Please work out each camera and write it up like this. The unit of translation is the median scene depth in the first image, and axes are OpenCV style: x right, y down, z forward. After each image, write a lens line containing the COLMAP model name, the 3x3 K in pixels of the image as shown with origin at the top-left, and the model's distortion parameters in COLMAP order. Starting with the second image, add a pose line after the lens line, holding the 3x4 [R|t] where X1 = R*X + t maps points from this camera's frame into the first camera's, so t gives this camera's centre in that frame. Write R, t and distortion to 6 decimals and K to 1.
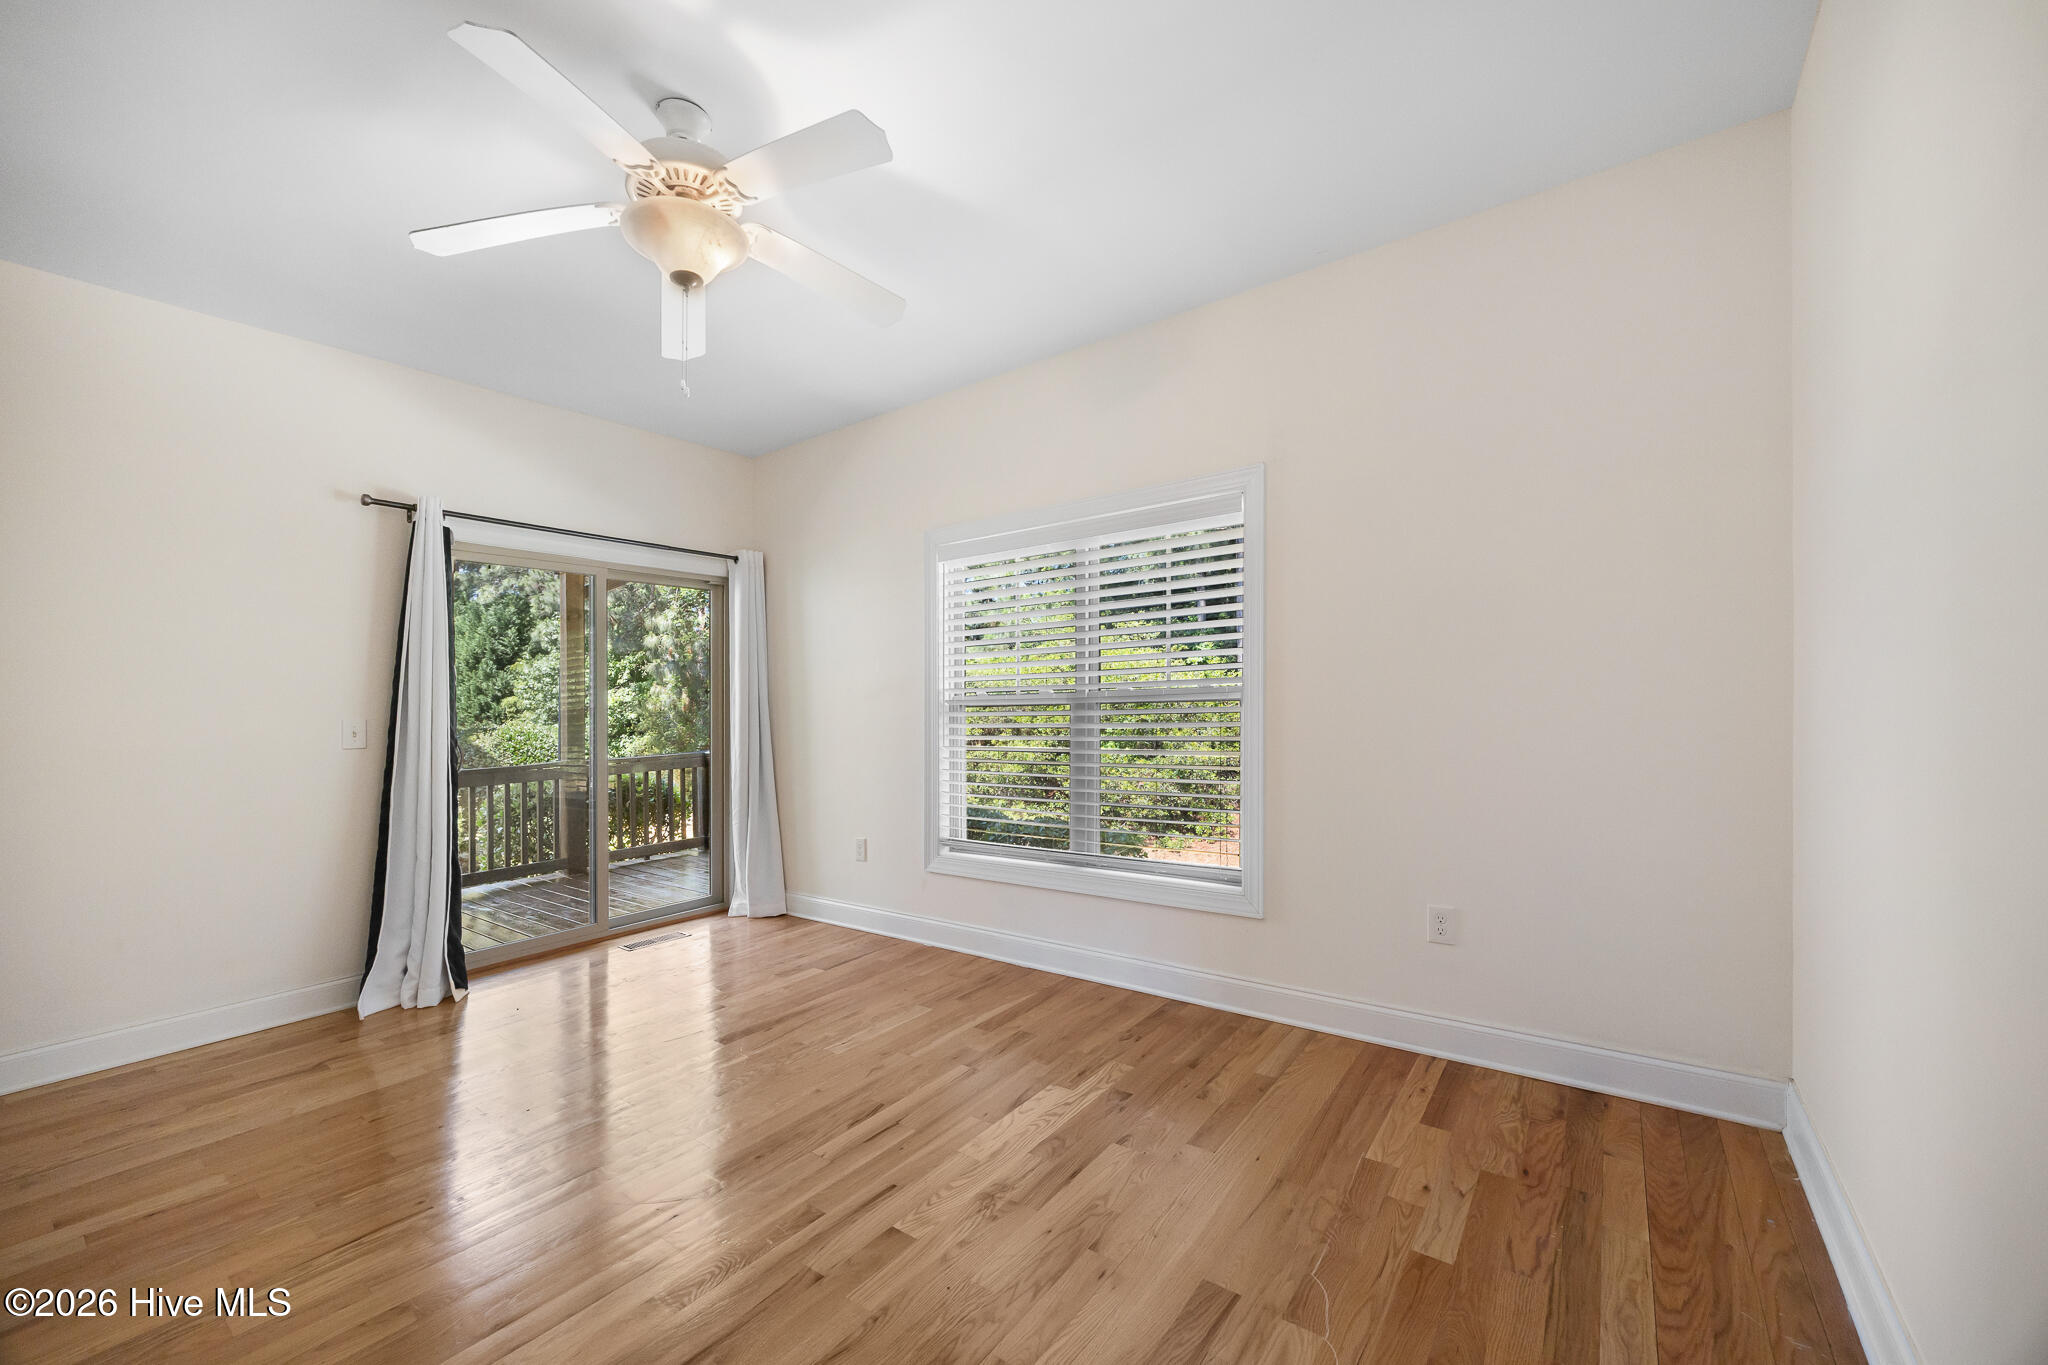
lens RADIAL K [[778.9, 0, 1023.3], [0, 778.9, 678.7], [0, 0, 1]] dist [-0.002433, -0.000483]
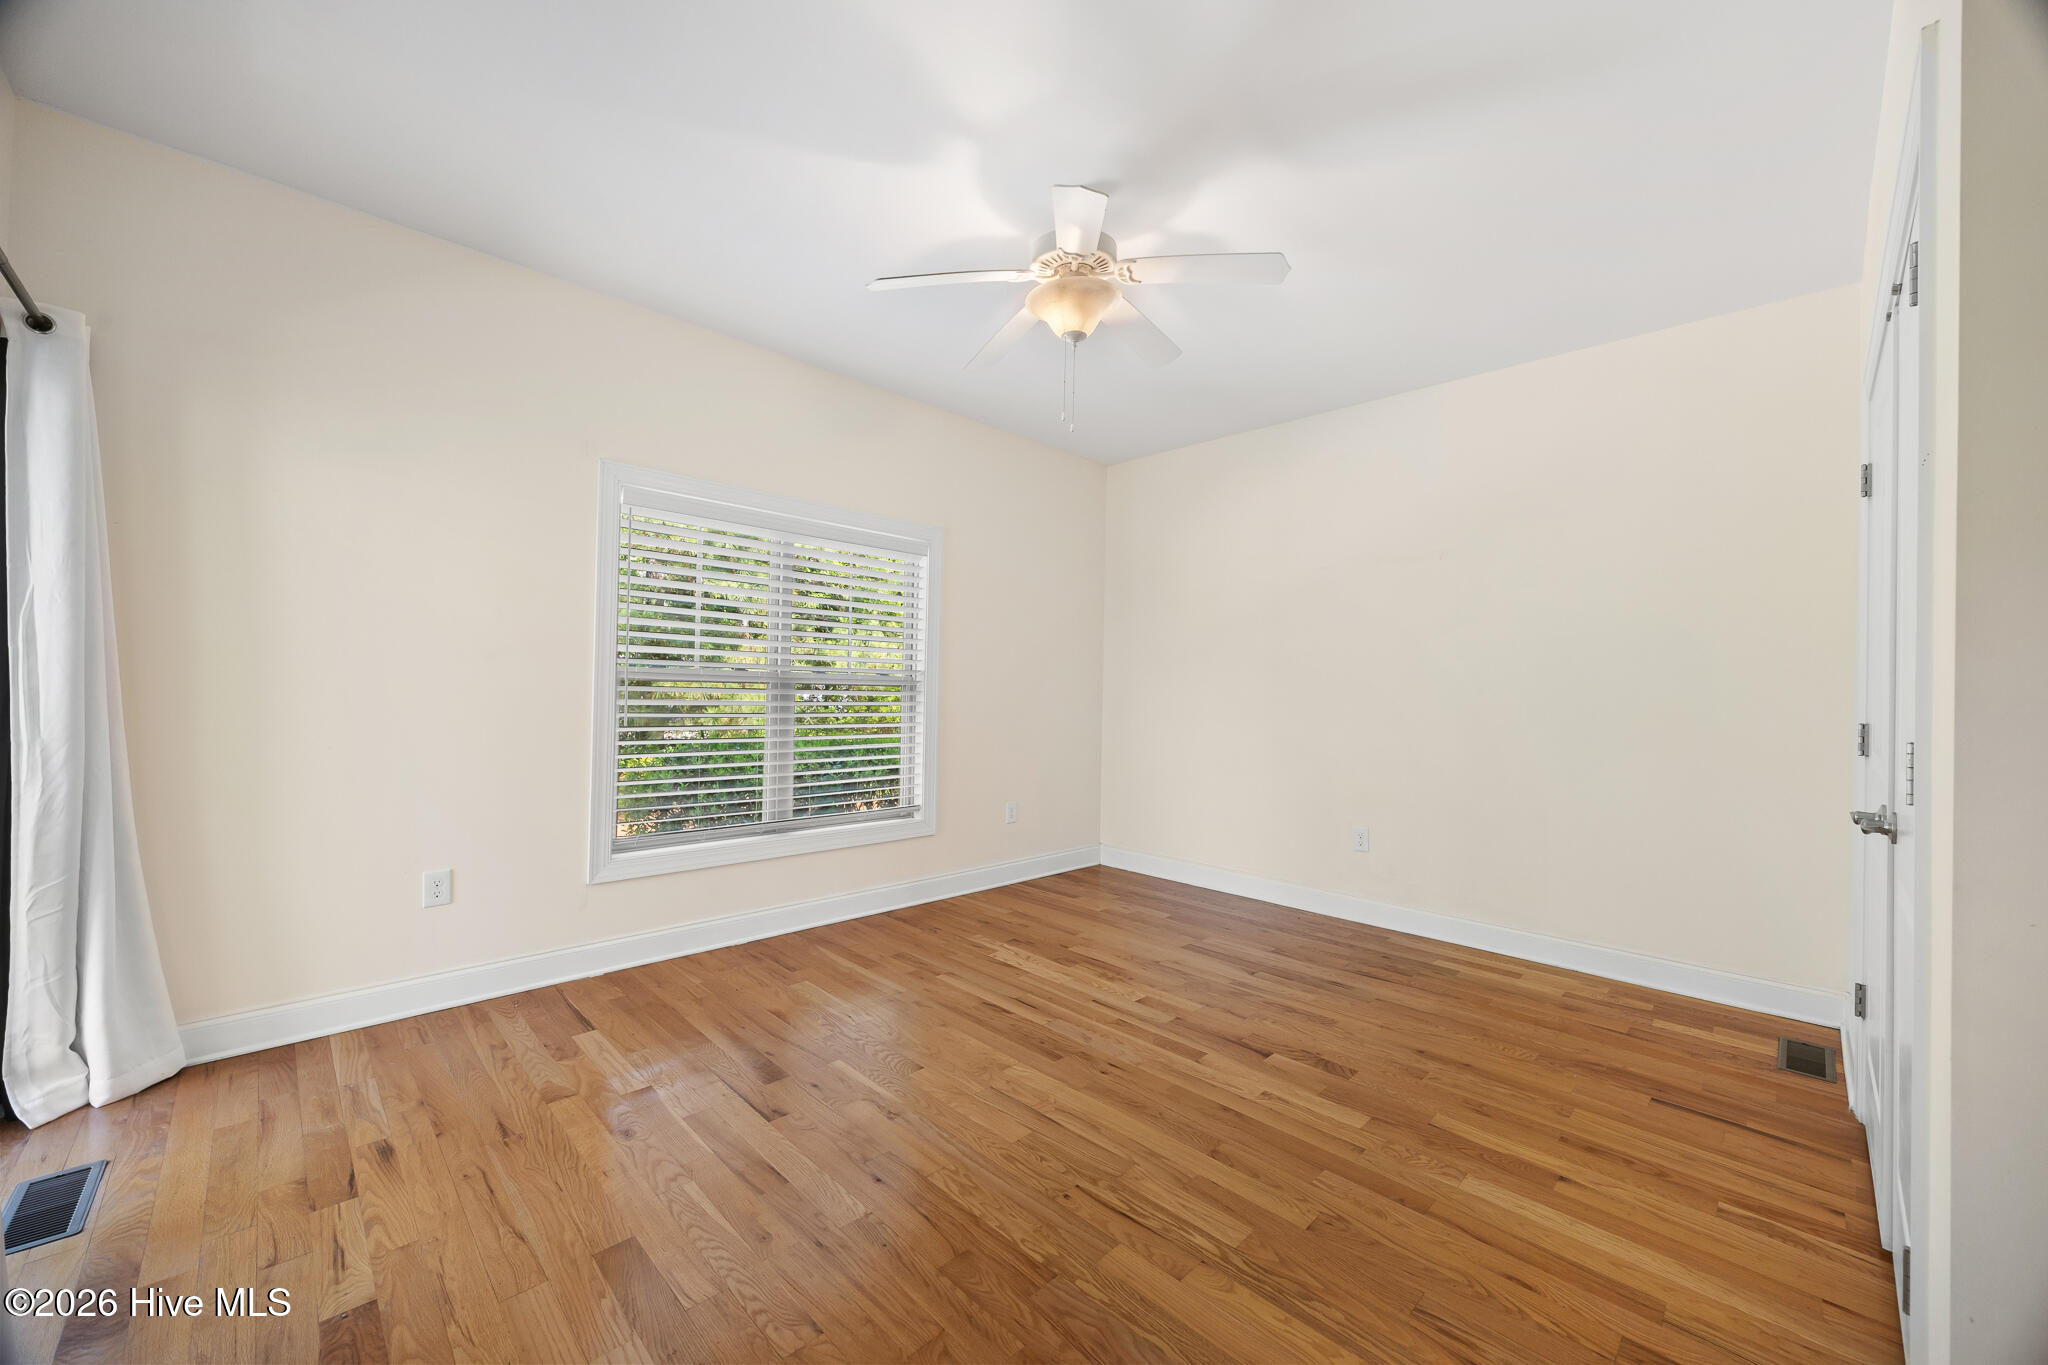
lens RADIAL K [[778.9, 0, 1023.3], [0, 778.9, 678.7], [0, 0, 1]] dist [-0.002433, -0.000483]
pose [[0.161062, 0.043462, 0.985987, -1.132429], [-0.058754, 0.997680, -0.034380, 0.052803], [-0.985194, -0.052394, 0.163242, 0.602017]]
